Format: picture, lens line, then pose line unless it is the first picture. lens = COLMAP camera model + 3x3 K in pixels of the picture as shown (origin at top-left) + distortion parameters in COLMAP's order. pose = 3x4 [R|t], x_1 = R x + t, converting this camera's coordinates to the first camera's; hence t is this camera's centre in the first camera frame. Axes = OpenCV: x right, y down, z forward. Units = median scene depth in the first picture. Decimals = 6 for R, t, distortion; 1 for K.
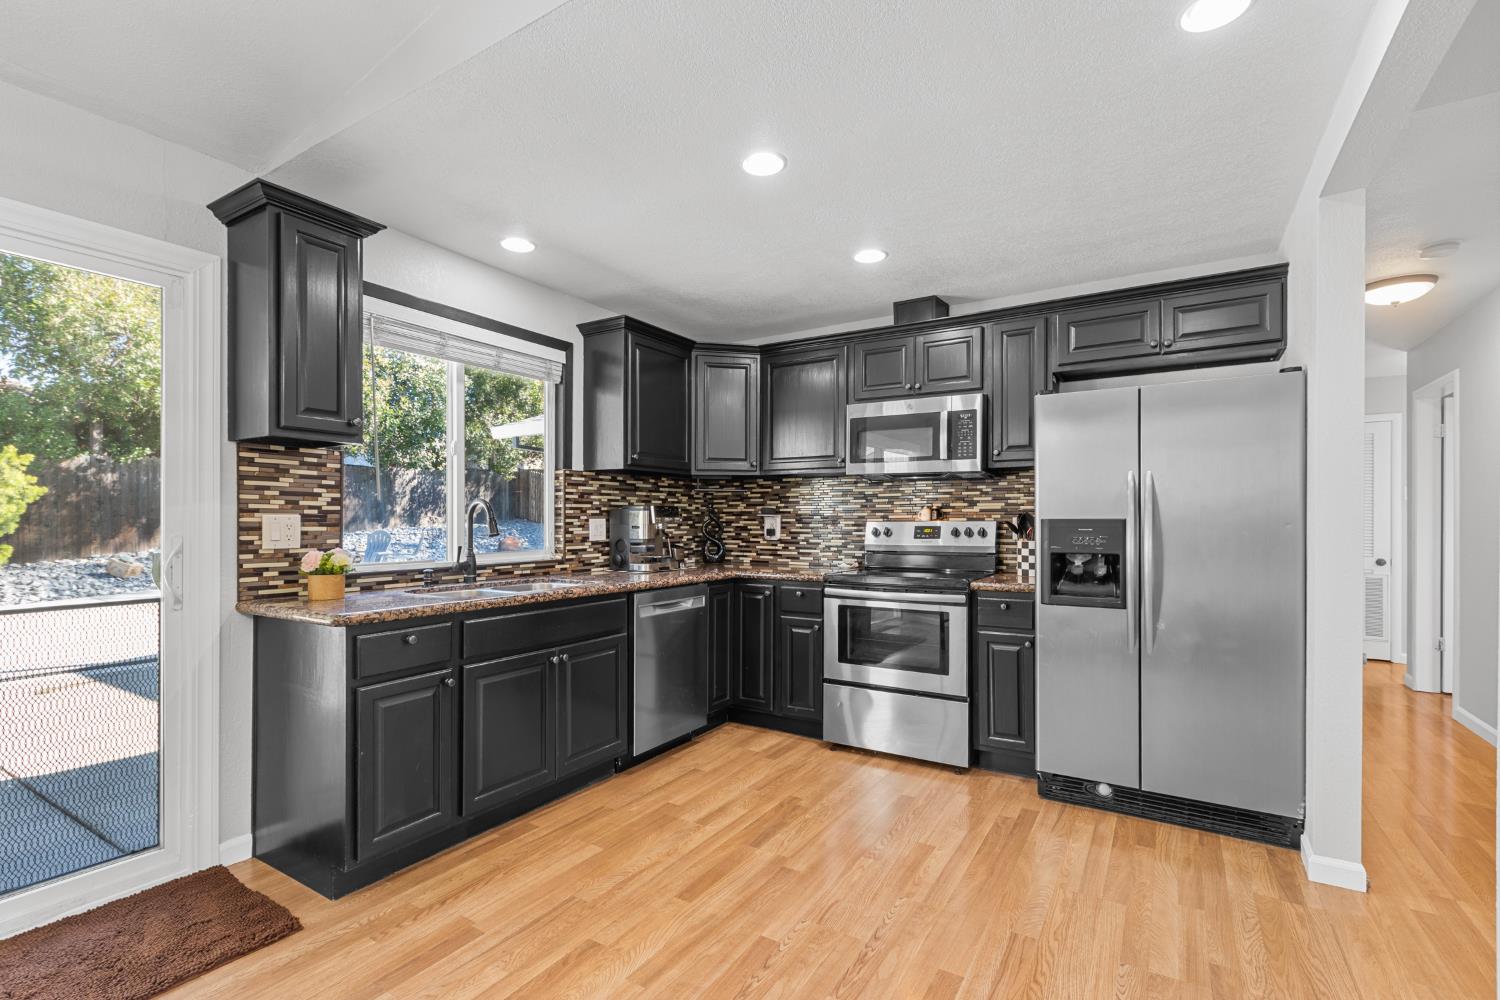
lens RADIAL K [[666.3, 0, 723.5], [0, 666.3, 519.8], [0, 0, 1]] dist [0.002101, -0.000401]
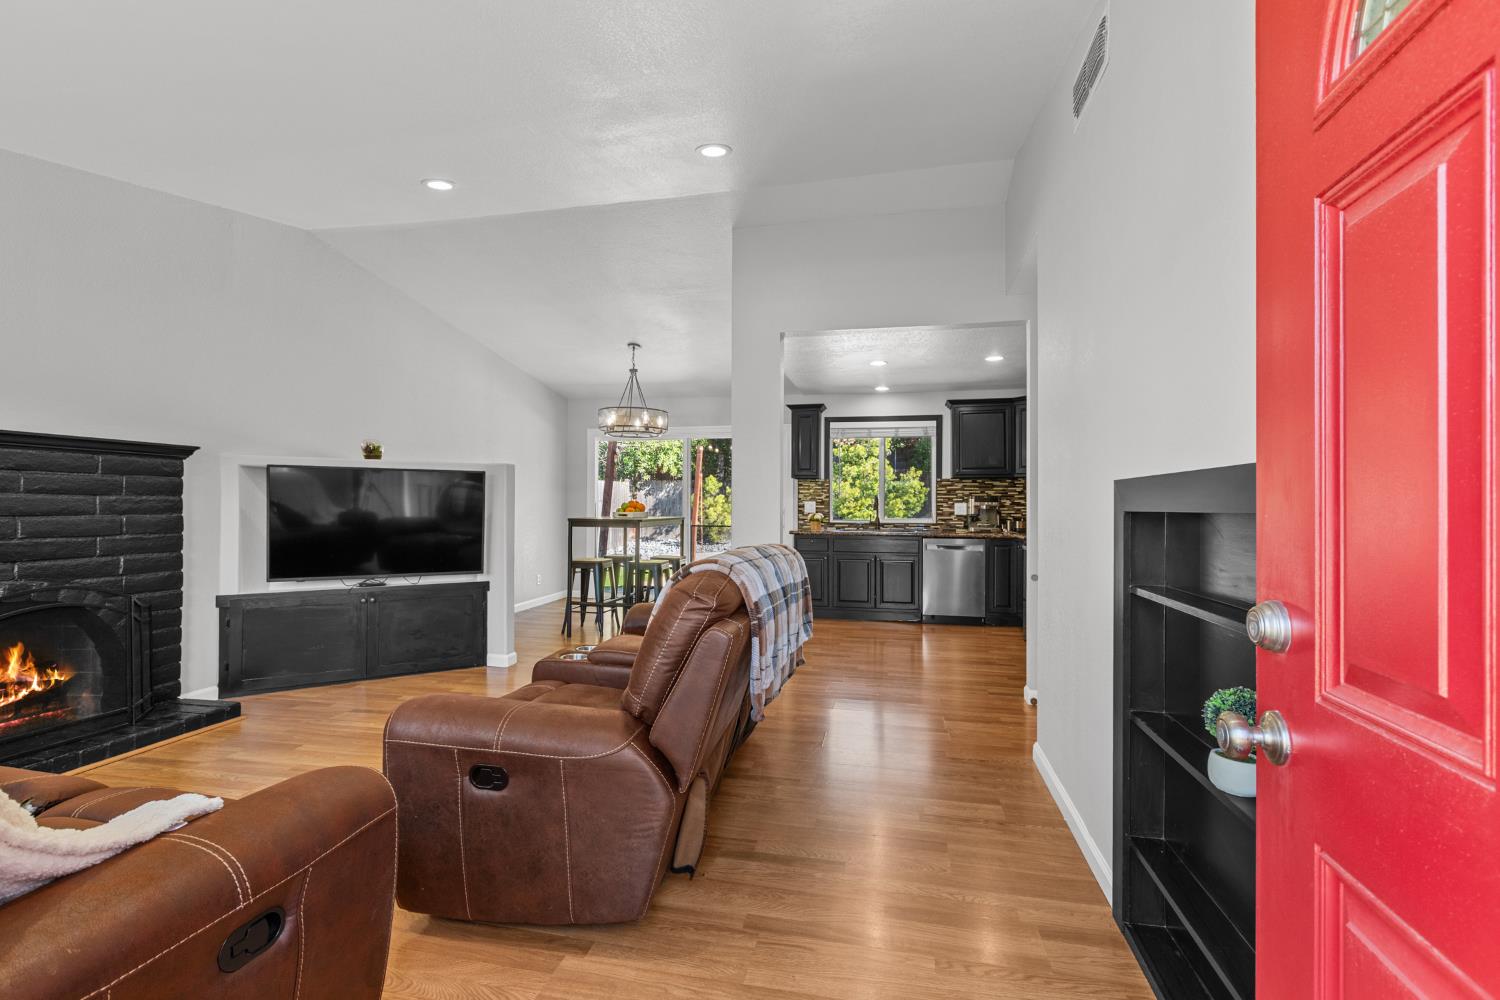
lens RADIAL K [[666.3, 0, 765.5], [0, 666.3, 507.4], [0, 0, 1]] dist [0.002101, -0.000401]
pose [[0.384974, 0.002381, -0.922924, 1.400857], [-0.002643, 0.999995, 0.001478, 0.009520], [0.922924, 0.001870, 0.384978, -0.240102]]
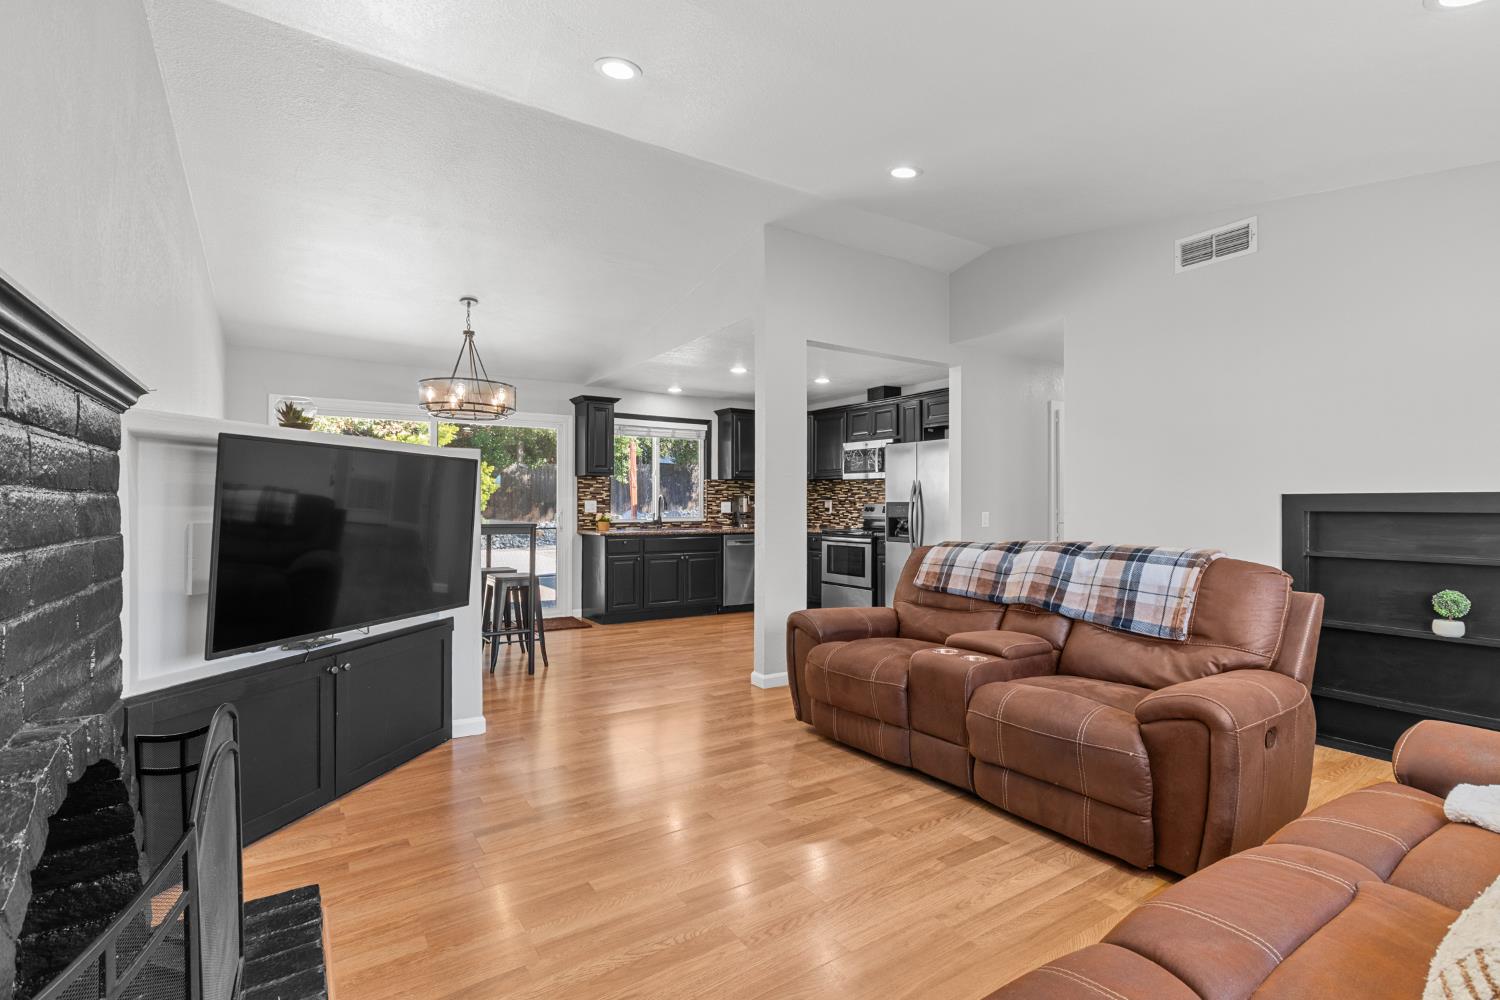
lens RADIAL K [[666.3, 0, 758.9], [0, 666.3, 507.2], [0, 0, 1]] dist [0.002101, -0.000401]
pose [[0.923125, 0.001779, -0.384496, 0.732841], [0.000192, 0.999987, 0.005089, 0.003761], [0.384500, -0.004771, 0.923113, -0.904047]]
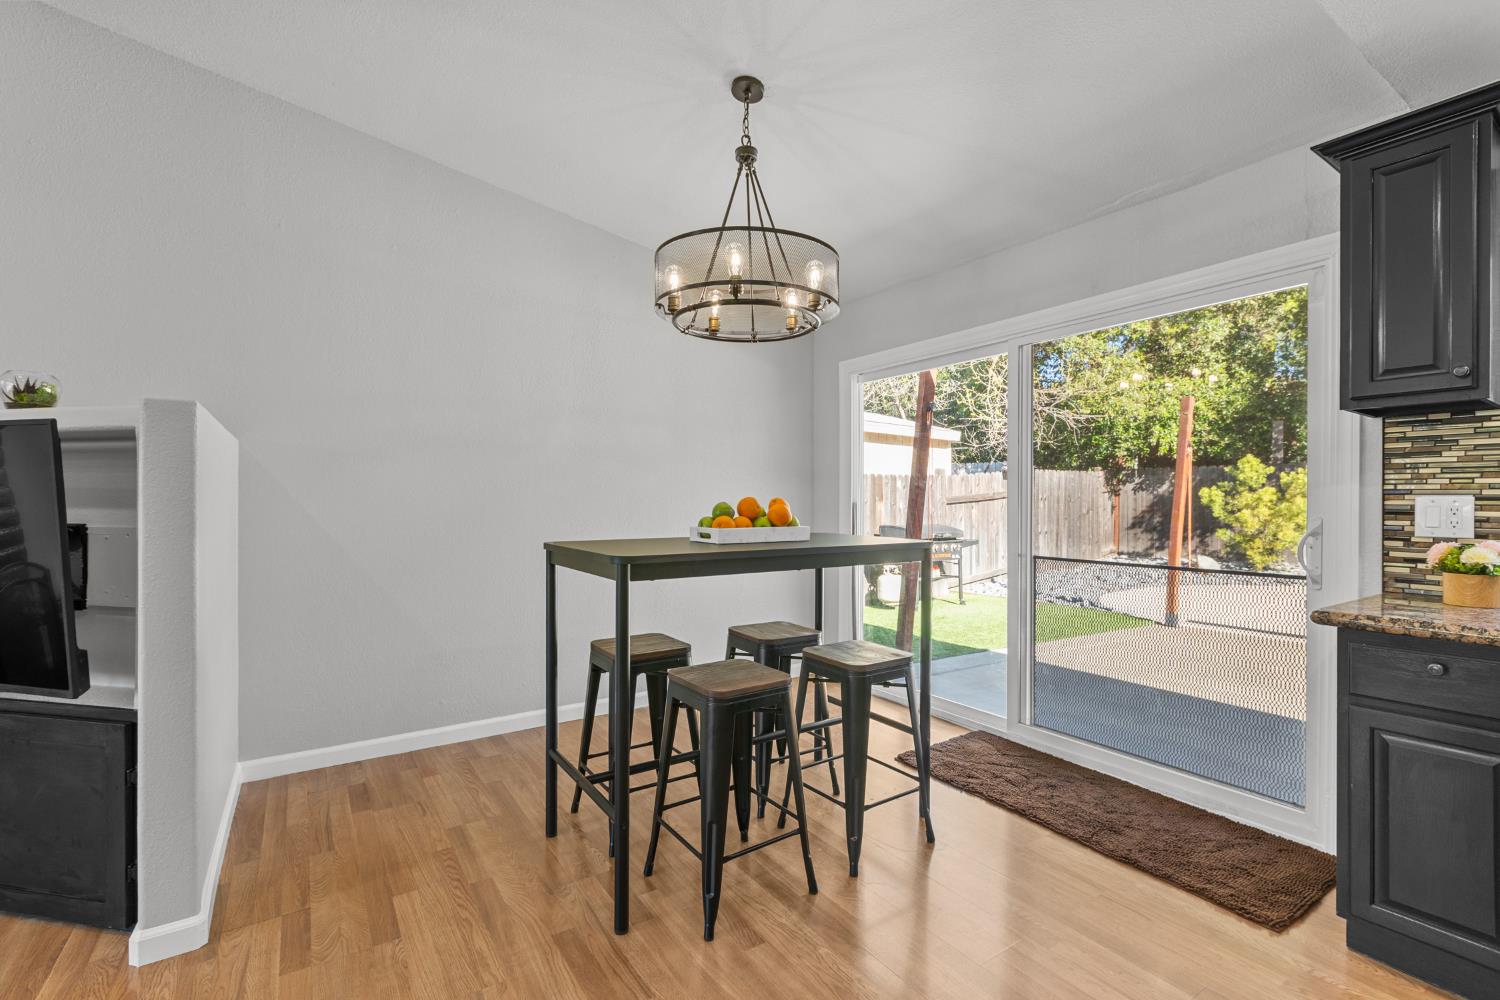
lens RADIAL K [[666.3, 0, 760.2], [0, 666.3, 500.7], [0, 0, 1]] dist [0.002101, -0.000401]
pose [[-0.376007, -0.006147, -0.926596, 0.284598], [-0.001118, 0.999980, -0.006180, 0.002416], [0.926616, -0.001287, -0.376006, 0.359934]]
